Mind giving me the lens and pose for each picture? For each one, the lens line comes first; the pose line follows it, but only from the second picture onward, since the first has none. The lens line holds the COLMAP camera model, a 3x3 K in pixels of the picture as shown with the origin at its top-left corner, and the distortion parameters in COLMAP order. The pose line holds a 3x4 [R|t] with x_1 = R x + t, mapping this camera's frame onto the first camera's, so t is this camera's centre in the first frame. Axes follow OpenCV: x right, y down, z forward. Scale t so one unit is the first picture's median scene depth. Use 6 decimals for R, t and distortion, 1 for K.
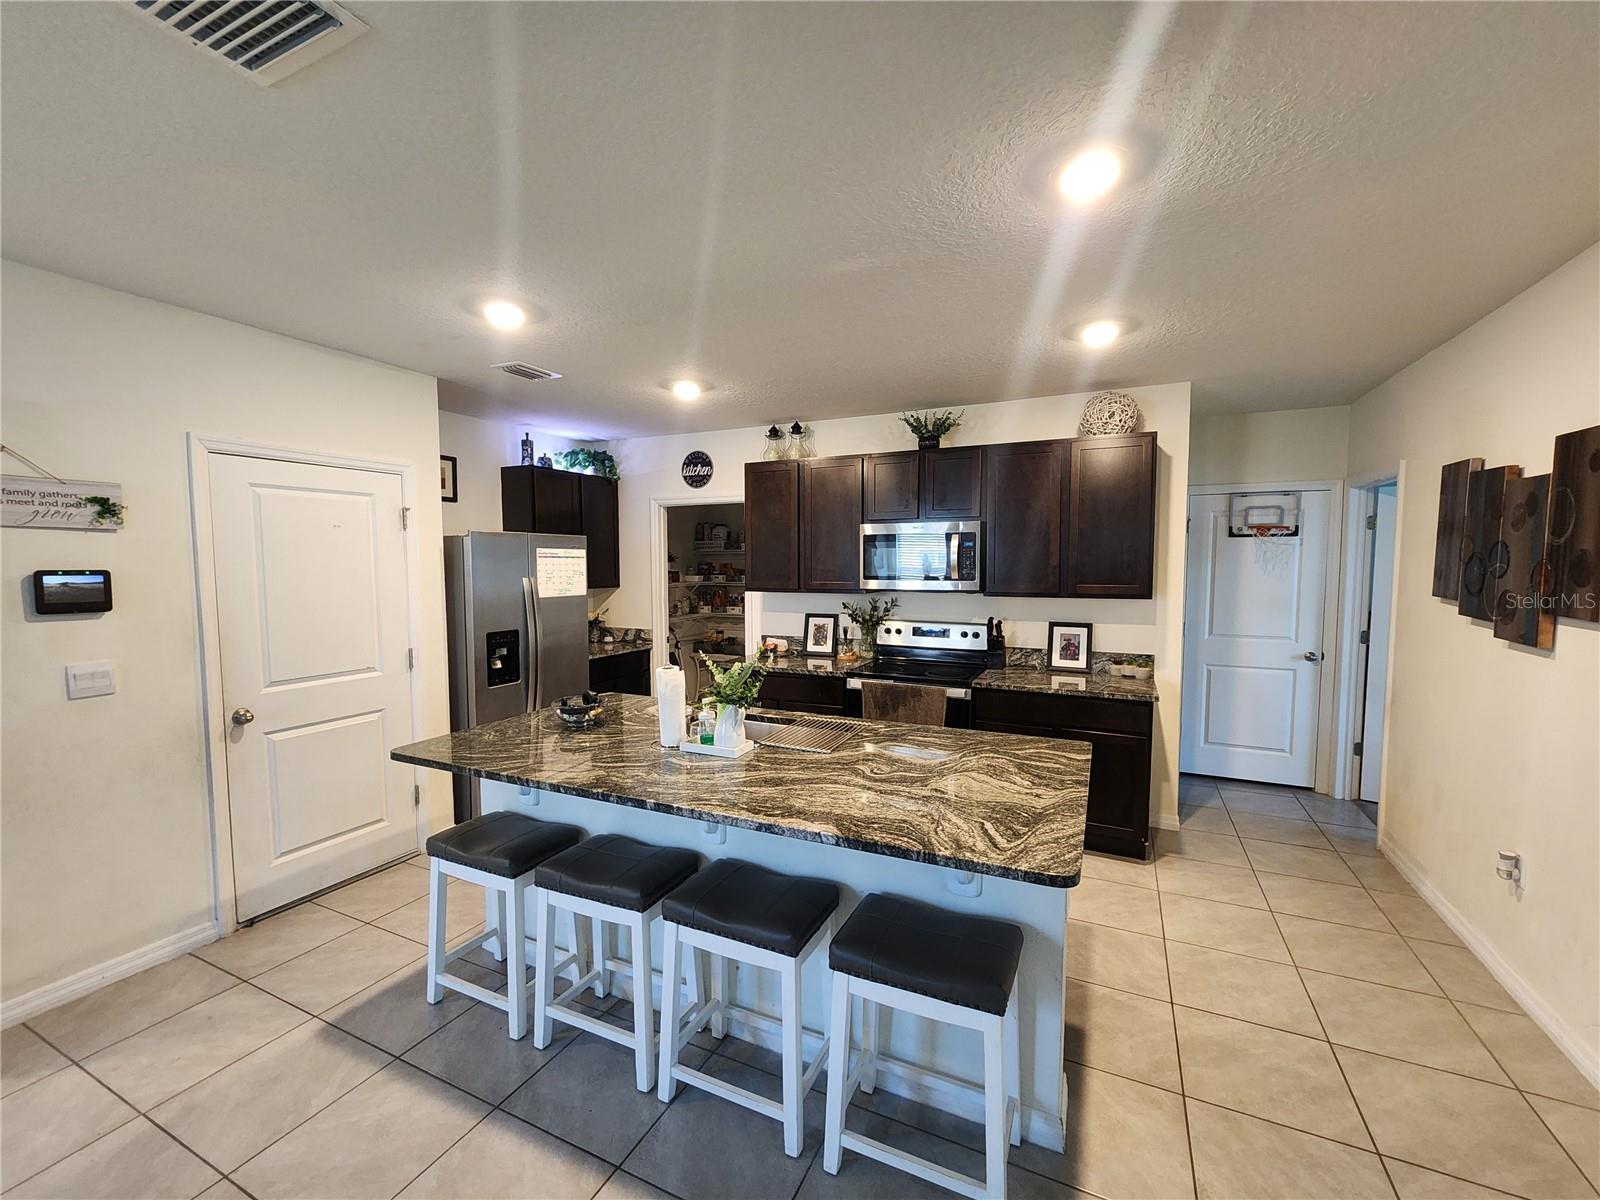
lens RADIAL K [[658.9, 0, 803.0], [0, 658.9, 605.5], [0, 0, 1]] dist [-0.003187, 0.000892]
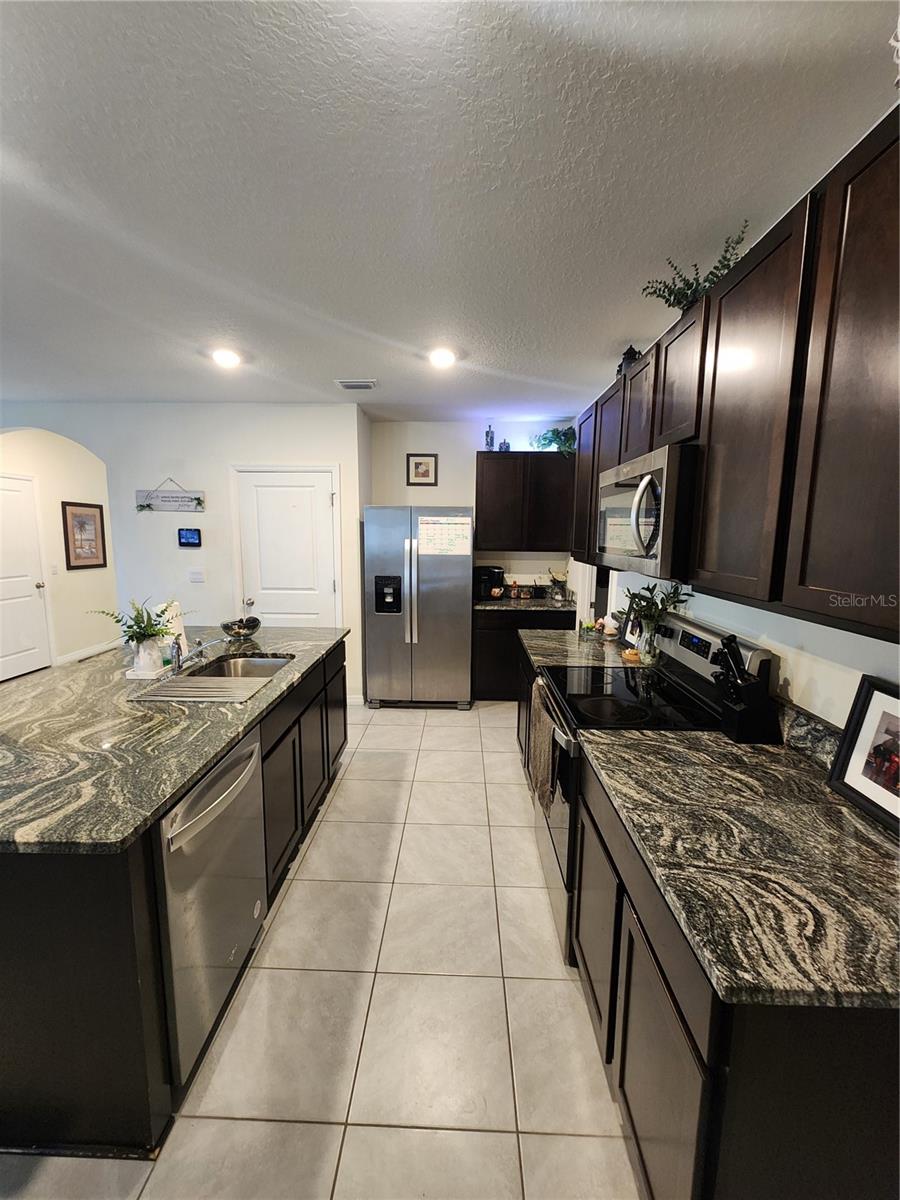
lens RADIAL K [[494.1, 0, 447.1], [0, 494.1, 603.1], [0, 0, 1]] dist [-0.003187, 0.000892]
pose [[0.400913, 0.136954, -0.905821, 0.537941], [-0.069030, 0.990468, 0.119199, -0.036869], [0.913512, 0.014741, 0.406545, 0.644890]]
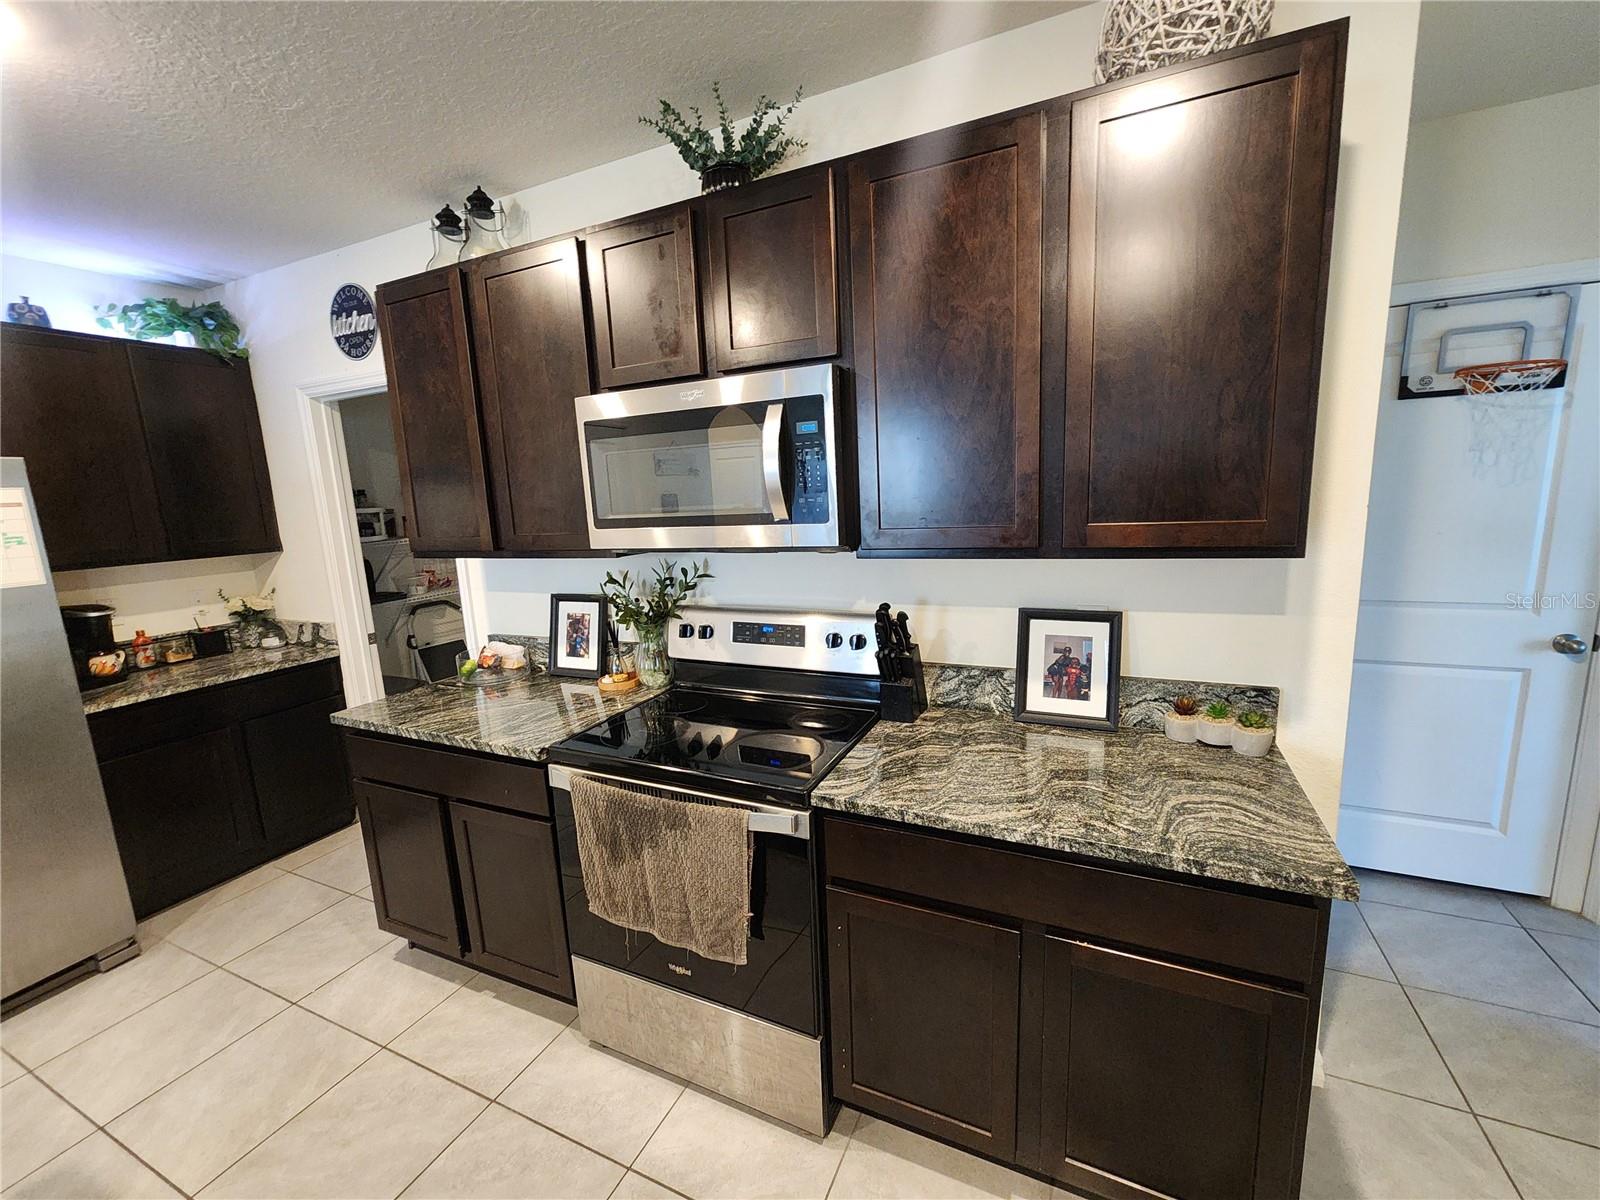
lens RADIAL K [[658.9, 0, 801.7], [0, 658.9, 607.0], [0, 0, 1]] dist [-0.003187, 0.000892]
pose [[0.998974, -0.045266, -0.001036, 0.232333], [0.045106, 0.992919, 0.109900, -0.029703], [-0.003946, -0.109834, 0.993942, 0.573955]]
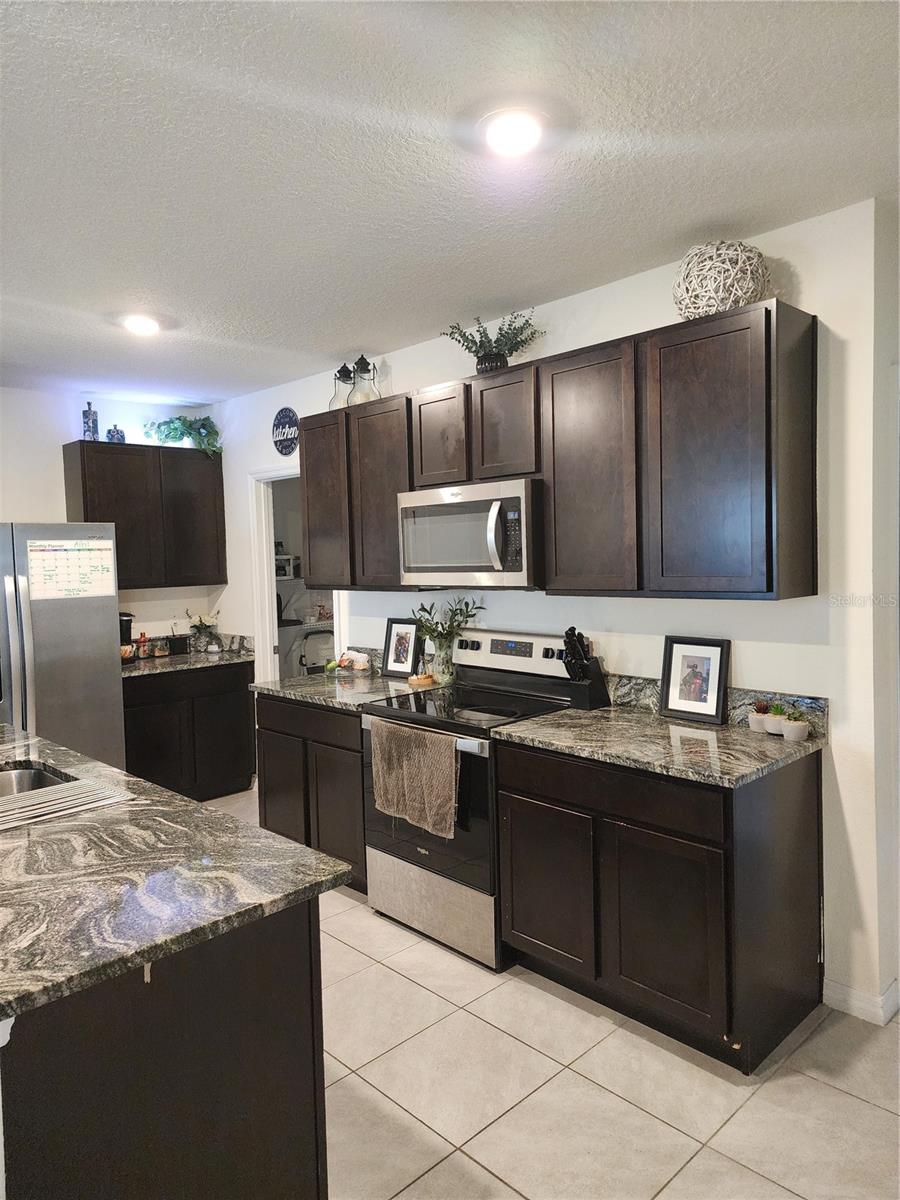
lens RADIAL K [[799.3, 0, 464.9], [0, 799.3, 590.2], [0, 0, 1]] dist [0.065159, -0.044295]
pose [[0.939181, -0.008520, -0.343318, 0.454563], [0.005089, 0.999928, -0.010894, -0.010570], [0.343386, 0.008485, 0.939156, 0.232857]]
